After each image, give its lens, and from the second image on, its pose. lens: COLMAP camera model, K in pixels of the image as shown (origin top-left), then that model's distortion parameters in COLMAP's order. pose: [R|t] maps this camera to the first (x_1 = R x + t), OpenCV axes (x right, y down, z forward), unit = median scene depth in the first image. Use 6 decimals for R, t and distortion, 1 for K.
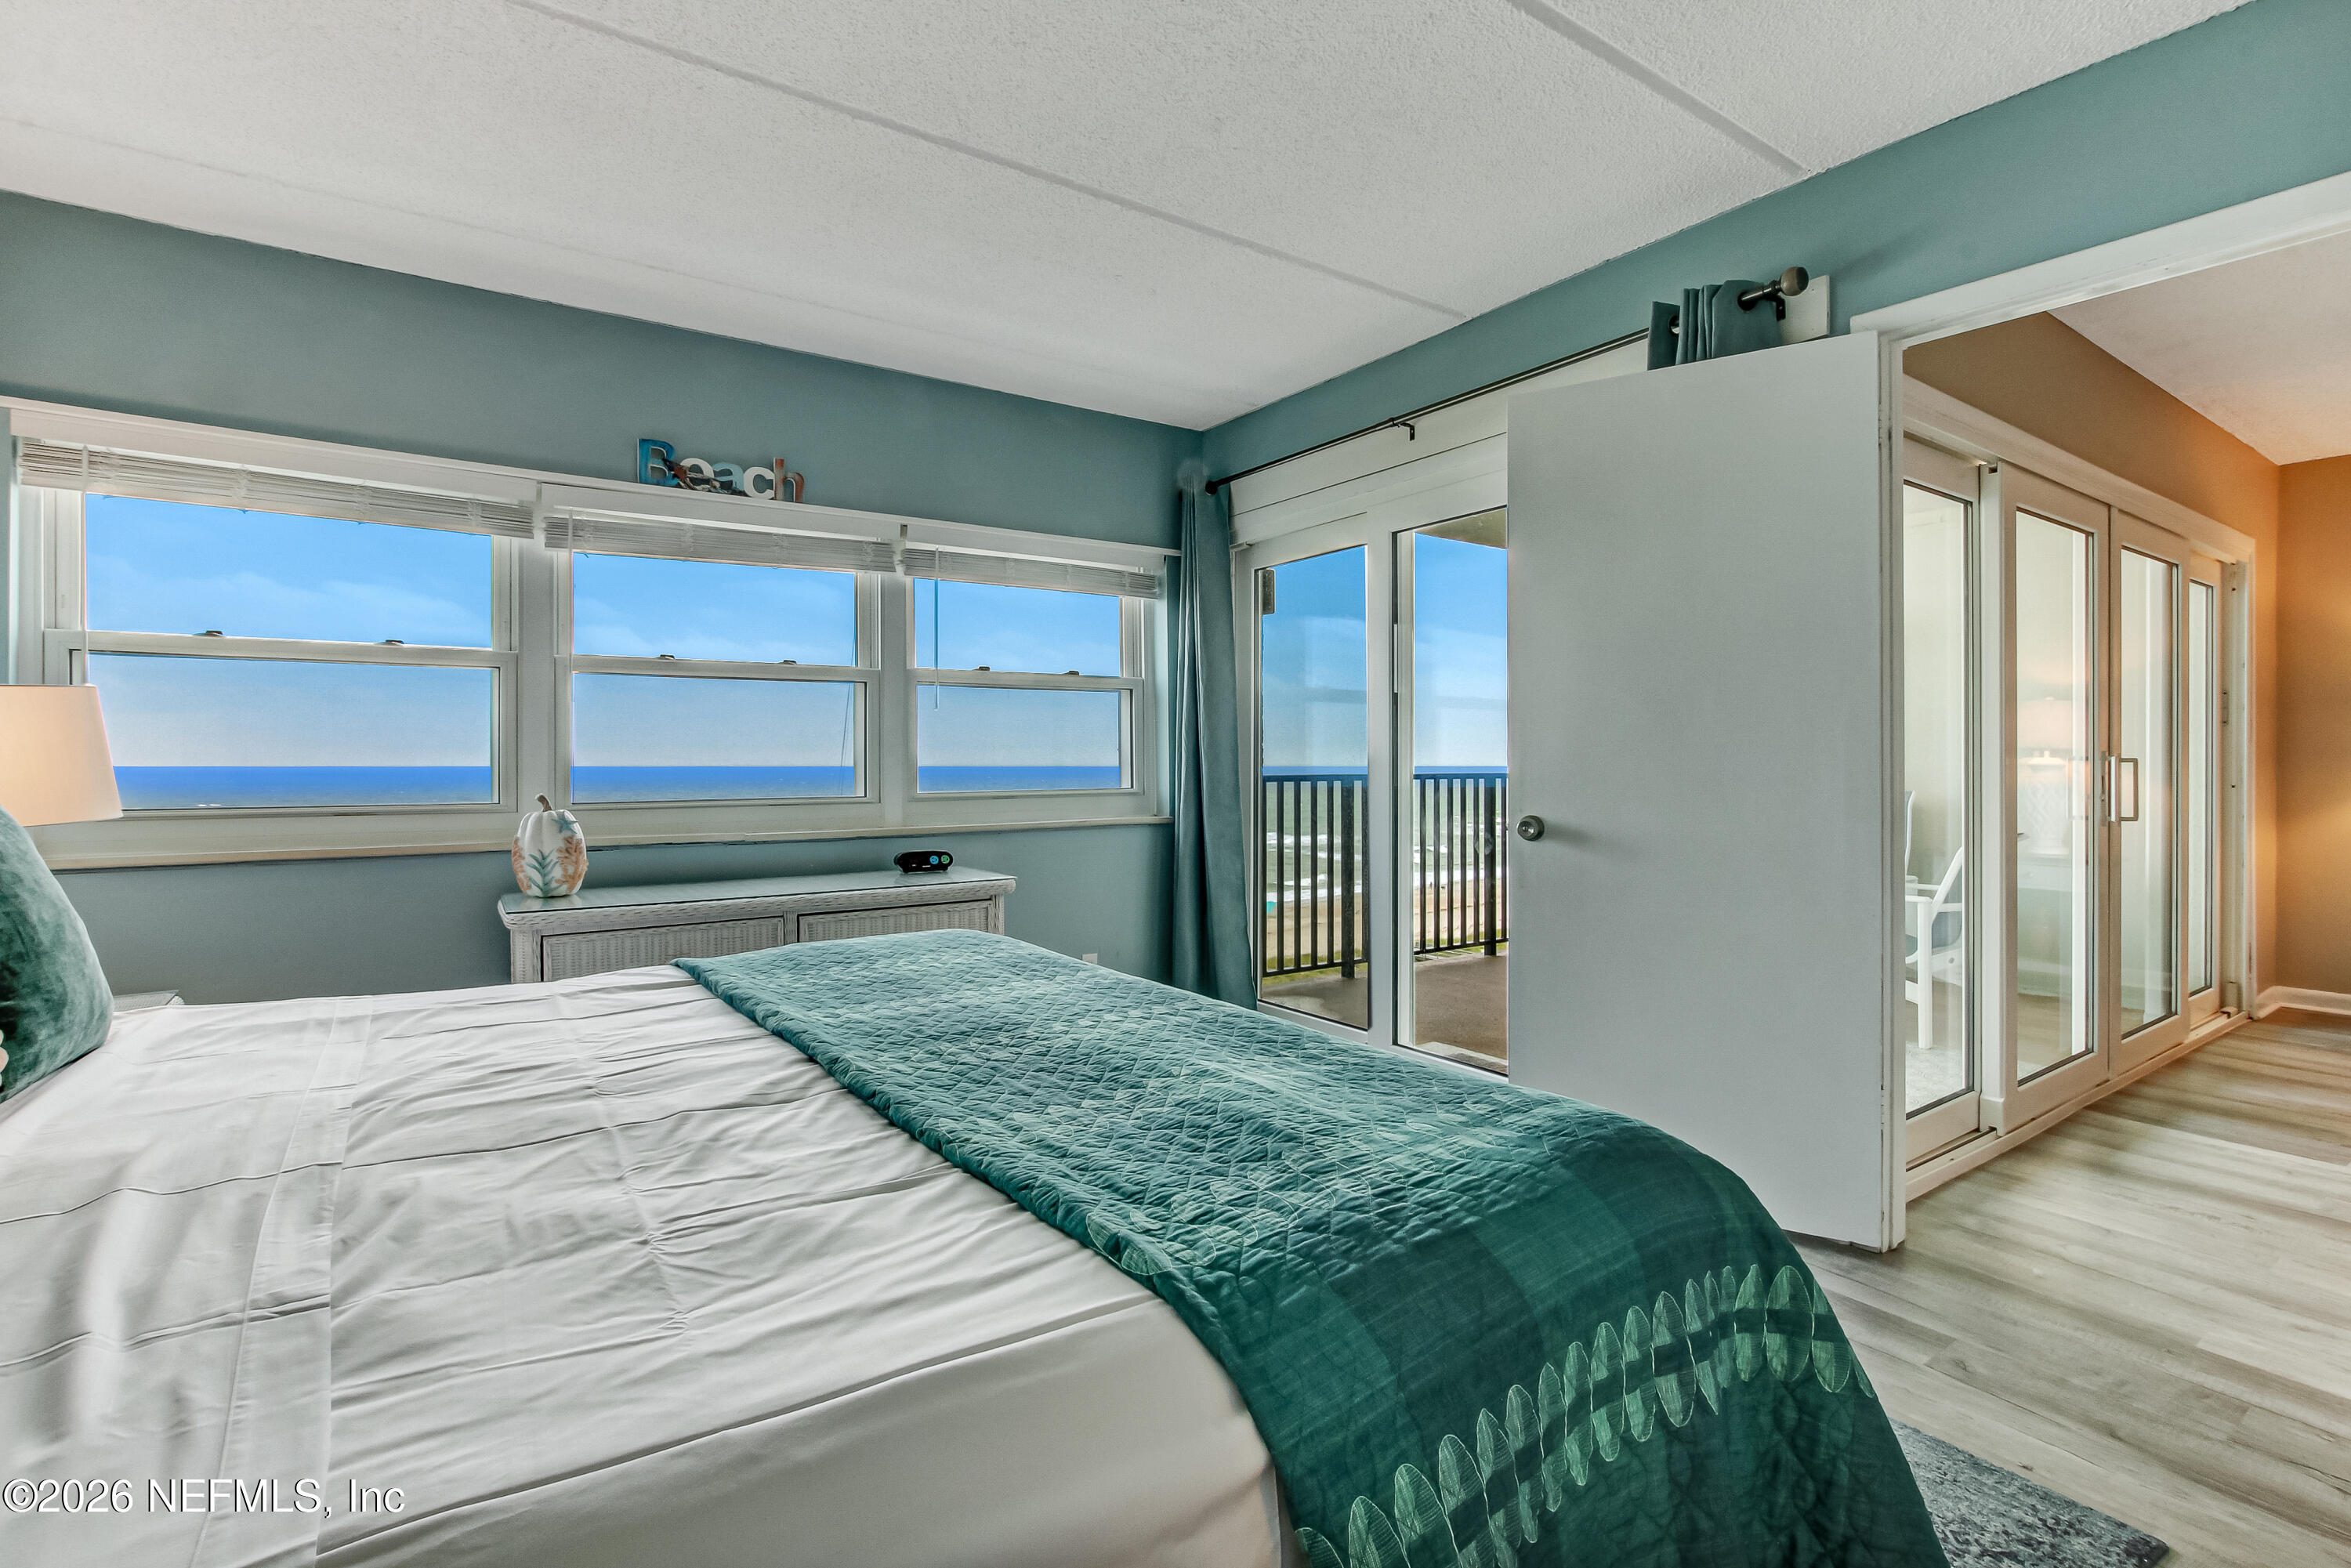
lens RADIAL K [[1104.7, 0, 1168.7], [0, 1104.7, 761.0], [0, 0, 1]] dist [-0.004420, 0.000225]
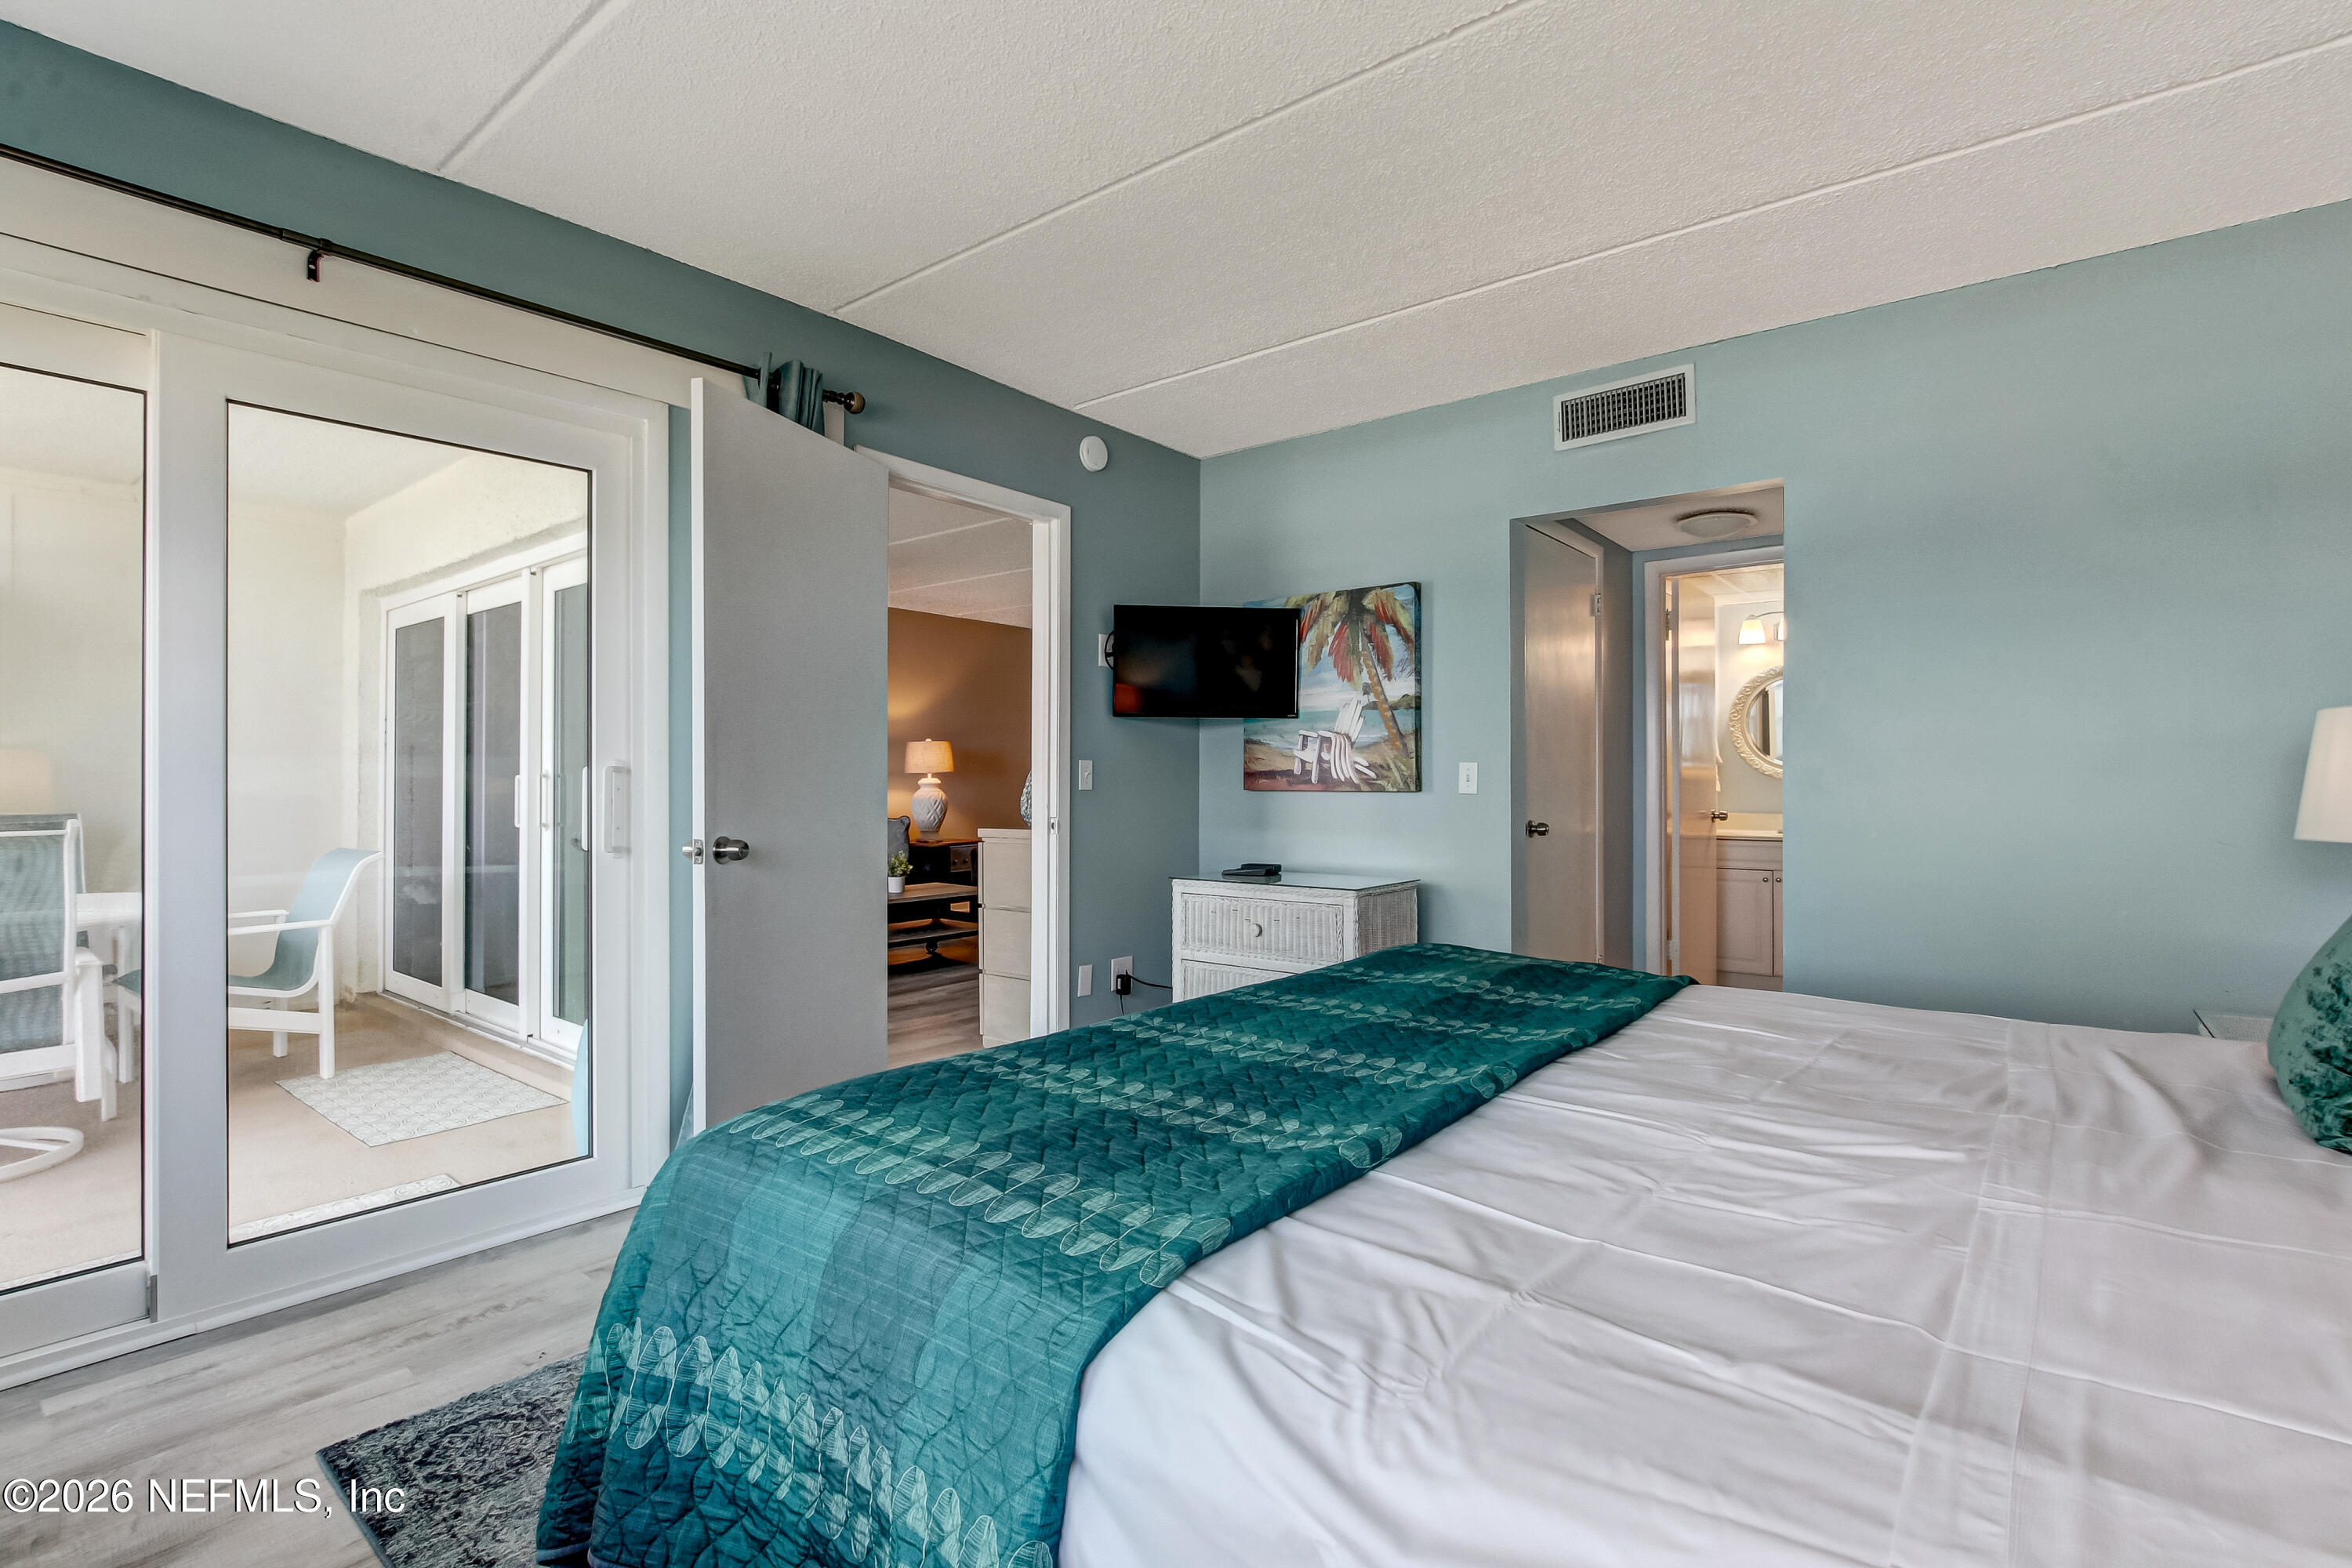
lens RADIAL K [[1105.2, 0, 1169.2], [0, 1105.2, 761.0], [0, 0, 1]] dist [-0.004420, 0.000225]
pose [[-0.274658, 0.005747, 0.961525, -0.682115], [0.003333, 0.999982, -0.005025, -0.009691], [-0.961536, 0.001825, -0.274672, 0.903093]]
